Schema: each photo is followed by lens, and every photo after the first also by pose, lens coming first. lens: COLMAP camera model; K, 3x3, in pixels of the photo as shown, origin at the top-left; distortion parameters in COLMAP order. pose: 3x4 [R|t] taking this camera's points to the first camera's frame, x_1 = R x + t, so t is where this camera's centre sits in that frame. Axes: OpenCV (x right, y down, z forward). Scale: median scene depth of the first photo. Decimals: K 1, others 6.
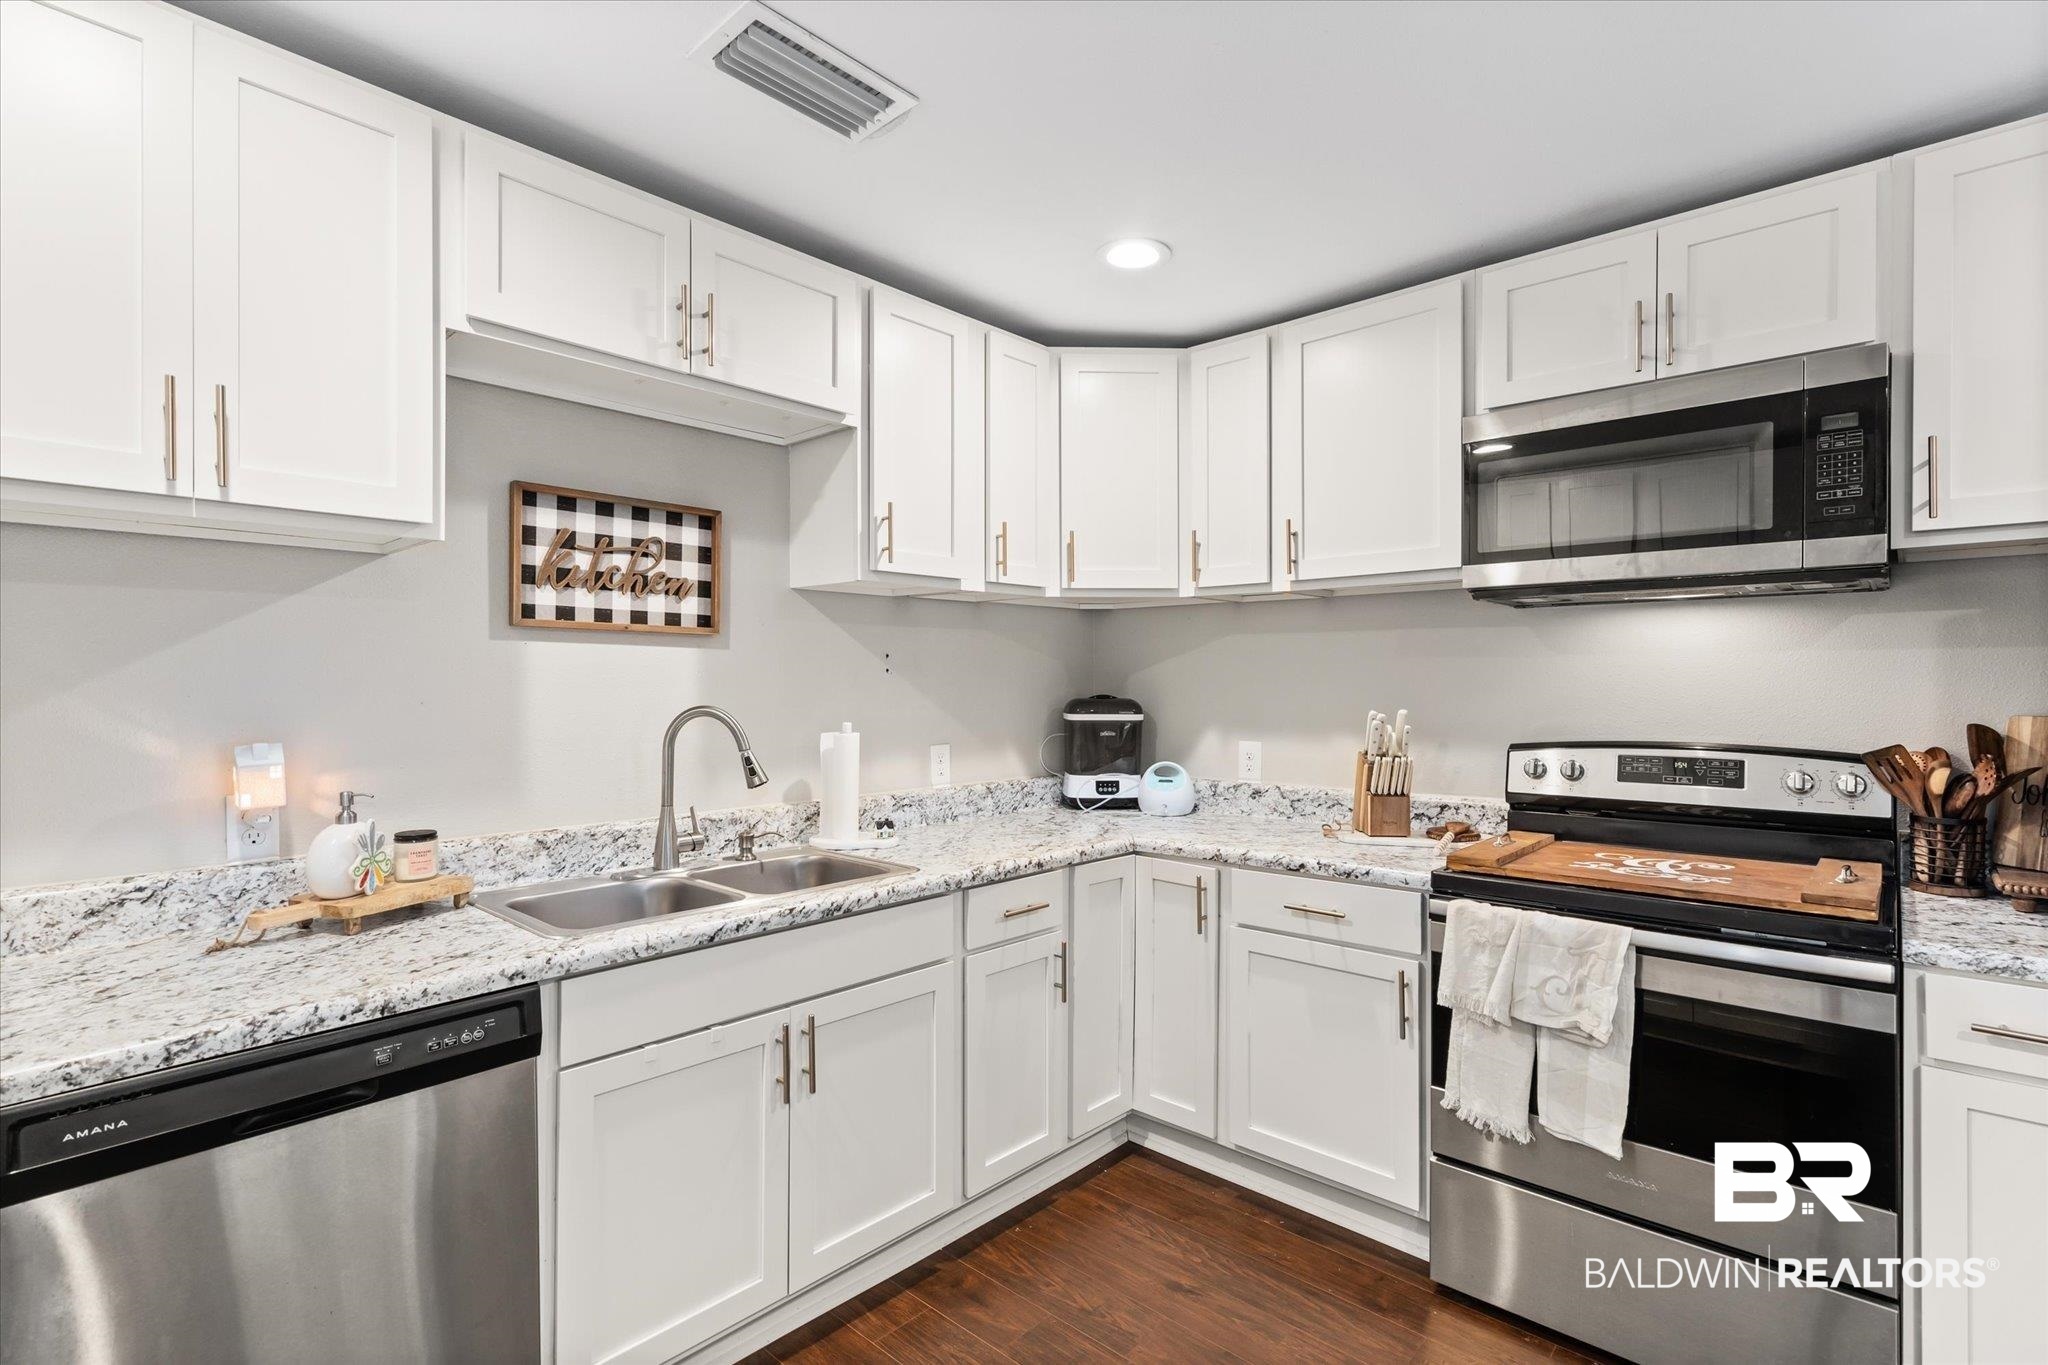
lens RADIAL K [[953.7, 0, 1029.0], [0, 953.7, 695.0], [0, 0, 1]] dist [0.002725, -0.000257]
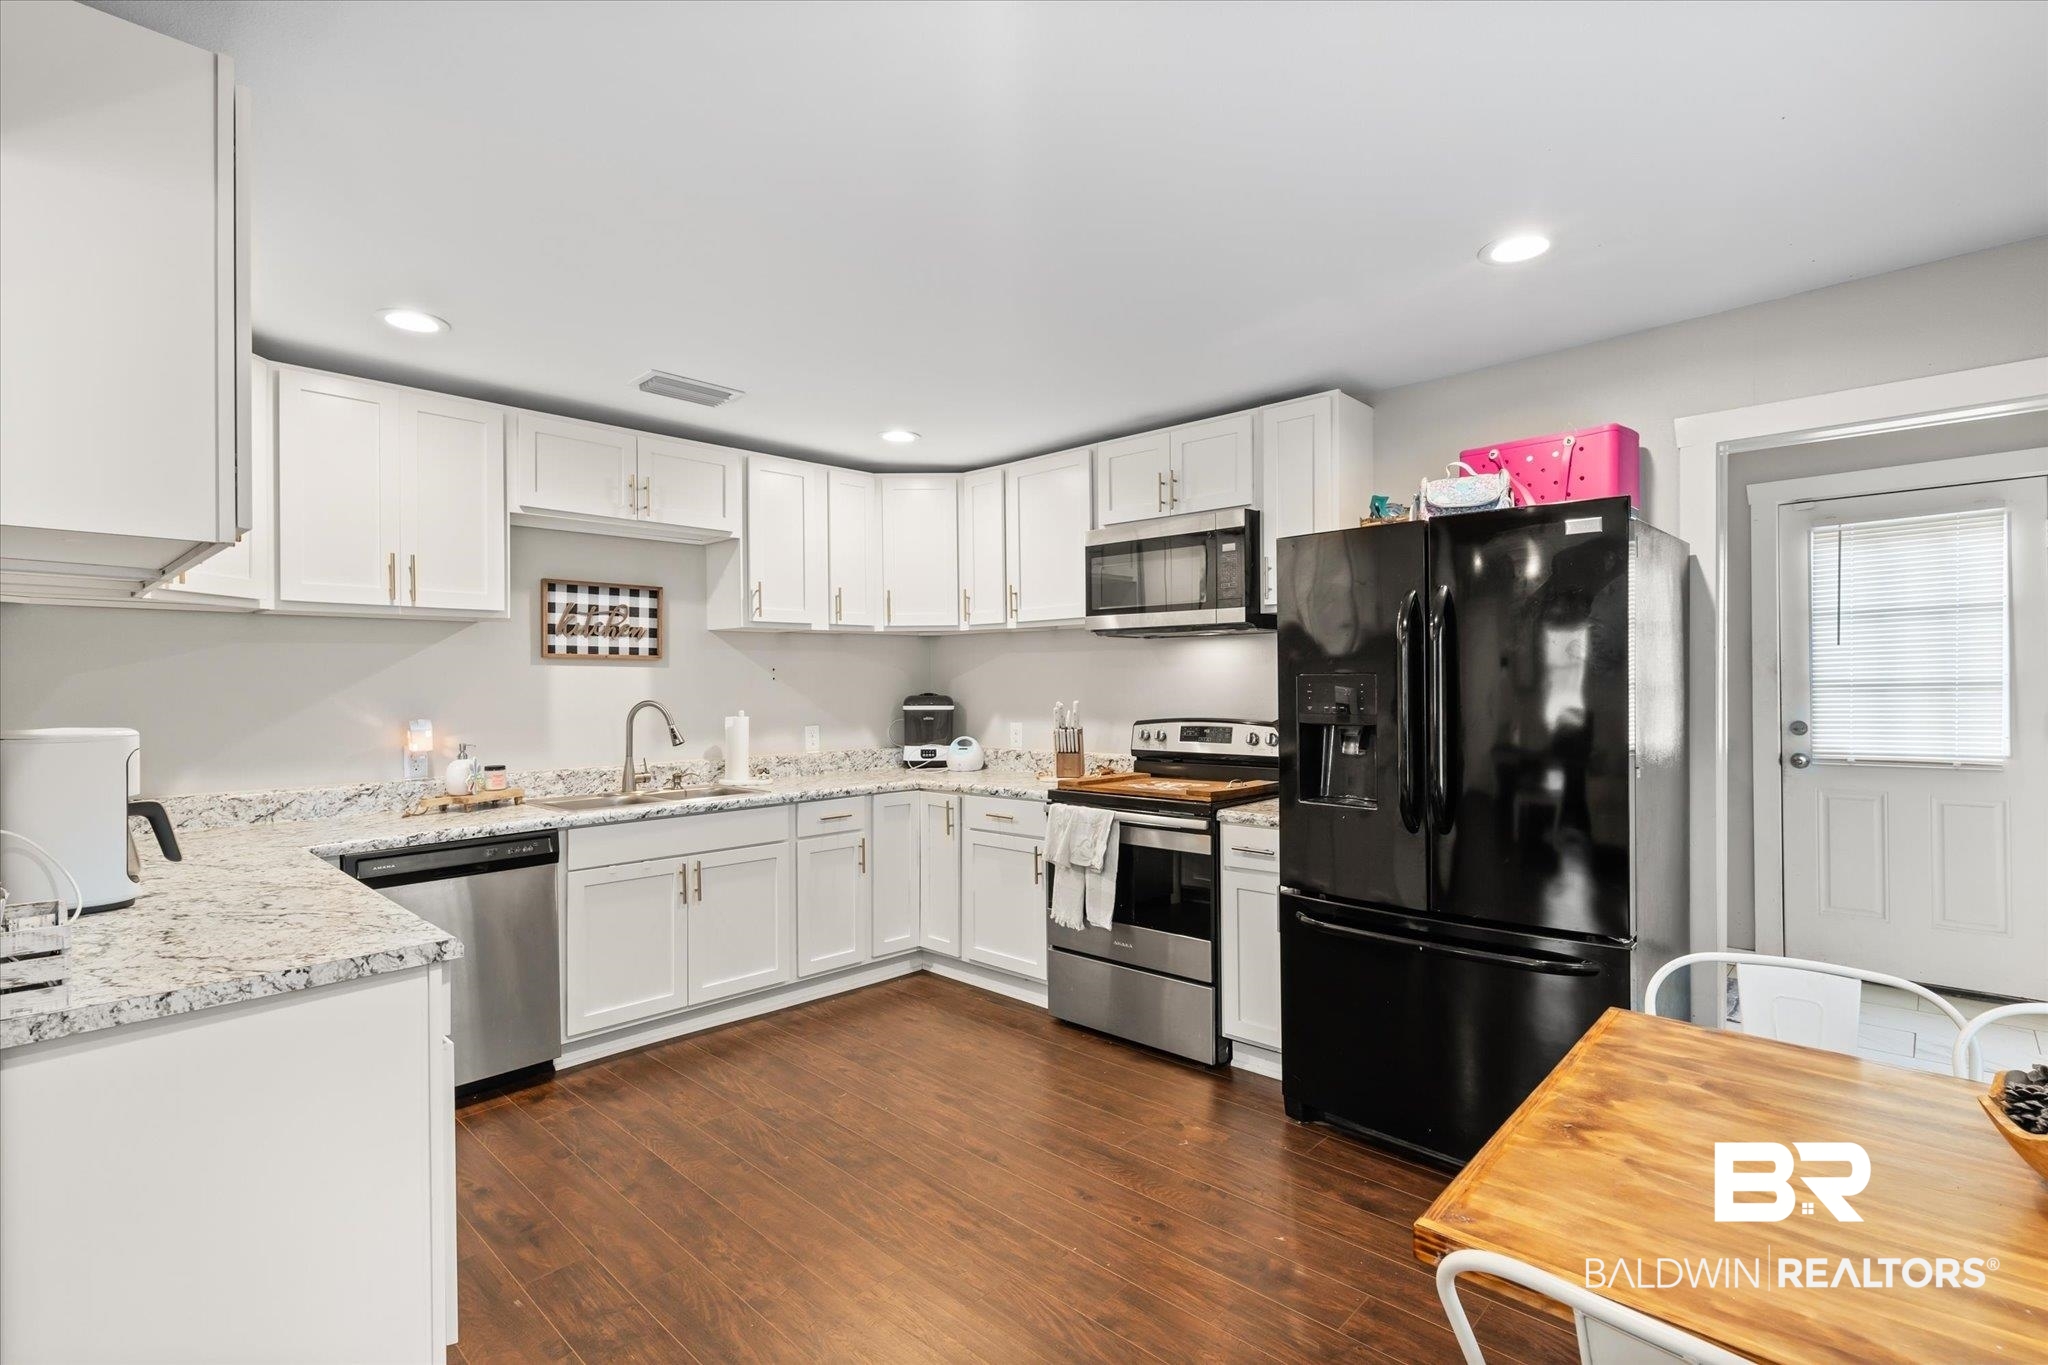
lens RADIAL K [[953.7, 0, 1025.9], [0, 953.7, 695.0], [0, 0, 1]] dist [0.002725, -0.000257]
pose [[0.999709, -0.006670, -0.023199, 0.392670], [0.006701, 0.999977, 0.001241, 0.003505], [0.023190, -0.001396, 0.999730, -0.744016]]
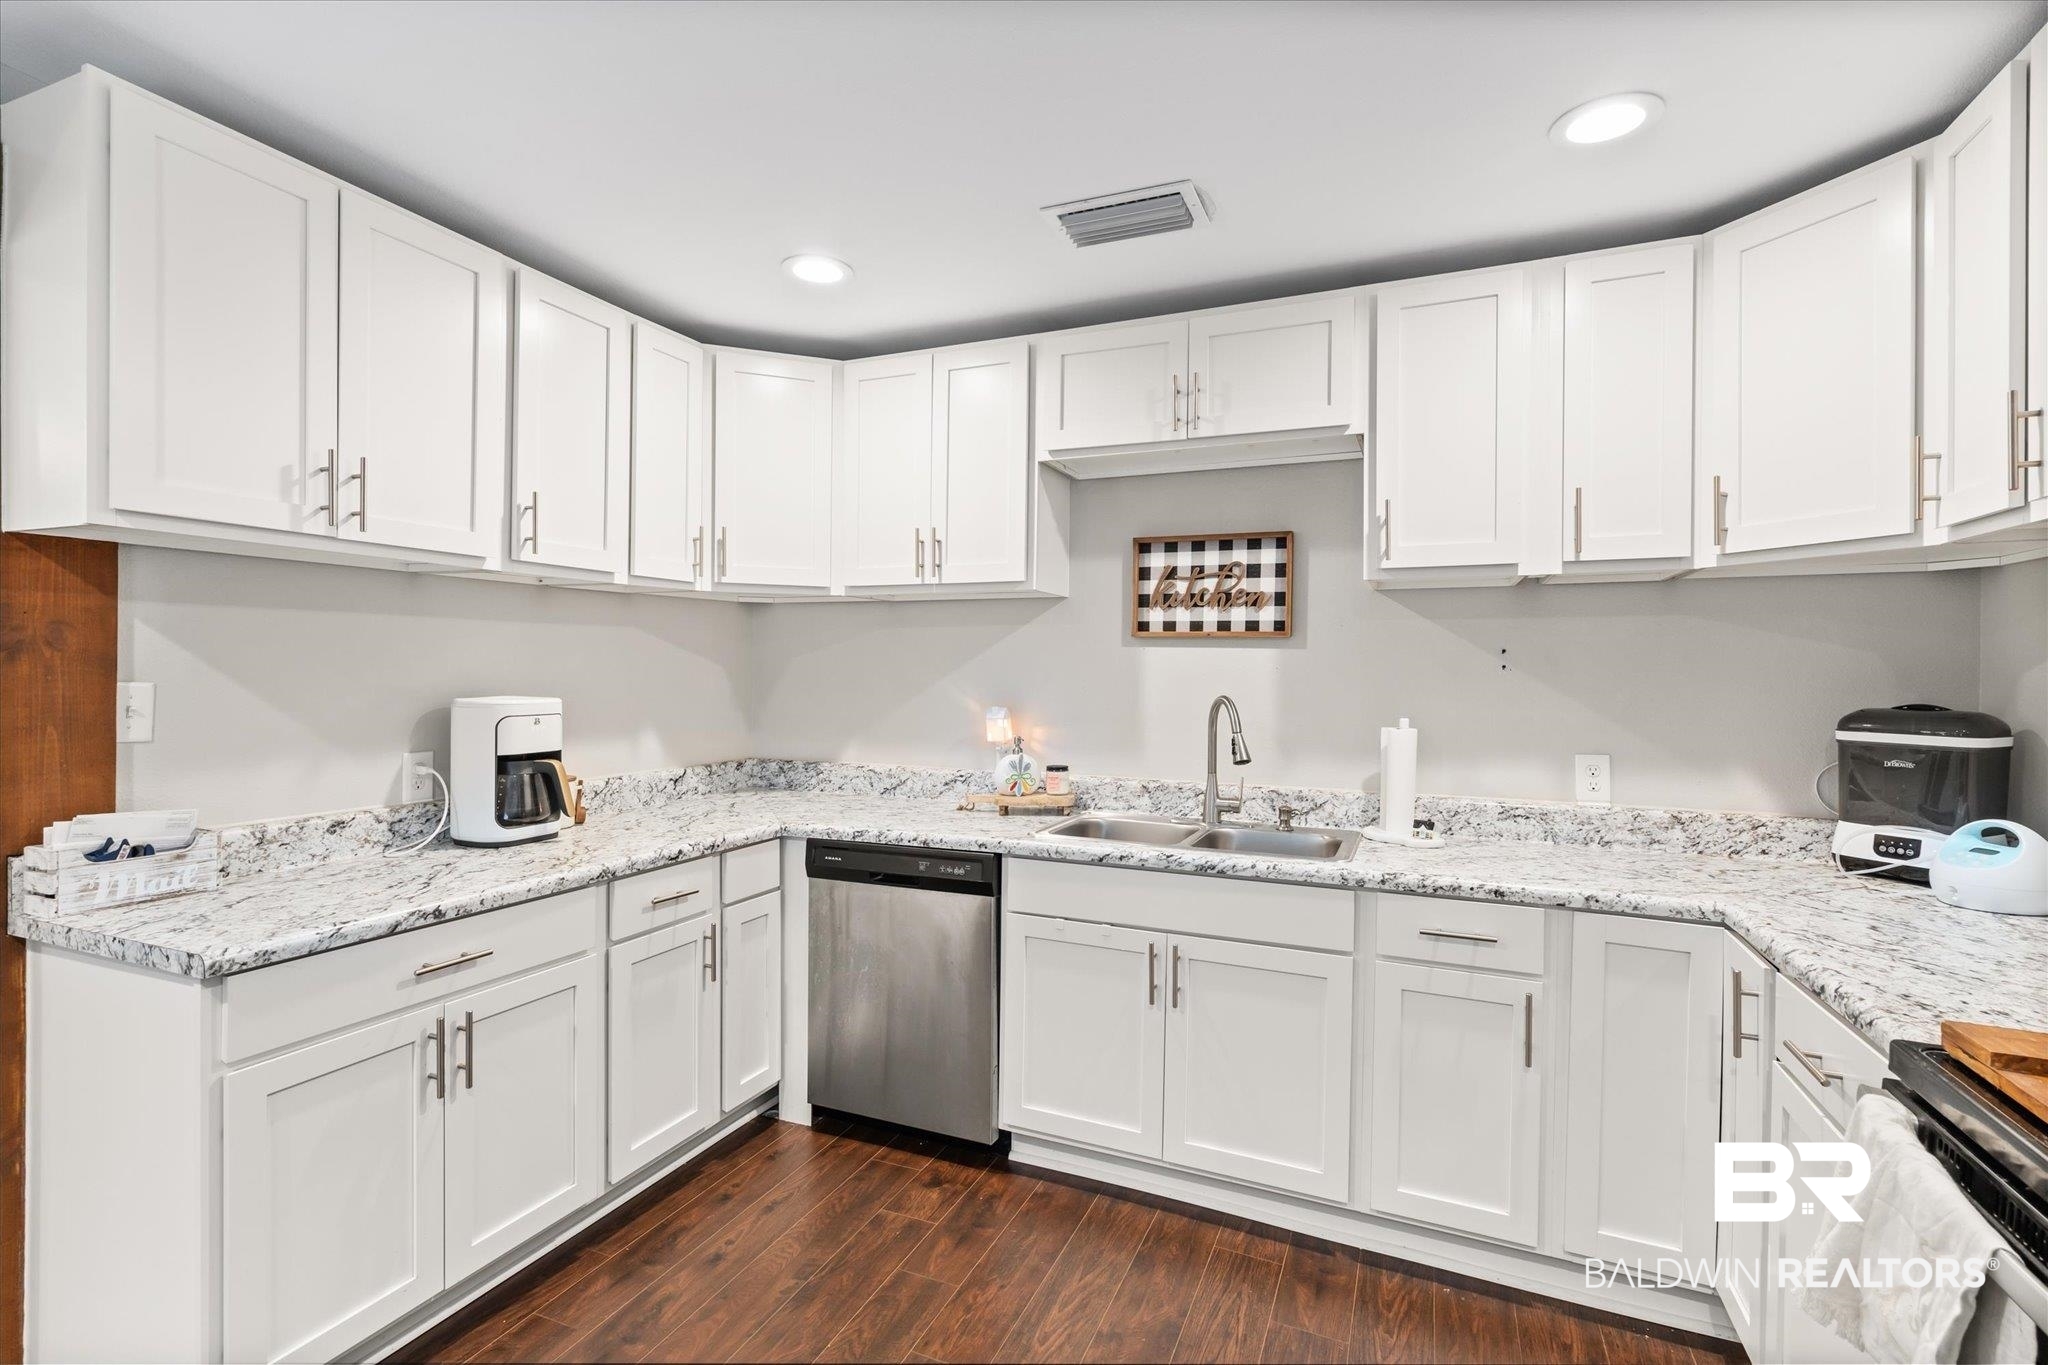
lens RADIAL K [[953.7, 0, 1014.9], [0, 953.7, 682.6], [0, 0, 1]] dist [0.002725, -0.000257]
pose [[0.321505, 0.013974, -0.946805, 0.719413], [-0.022473, 0.999722, 0.007124, -0.008005], [0.946641, 0.018988, 0.321730, 0.325847]]
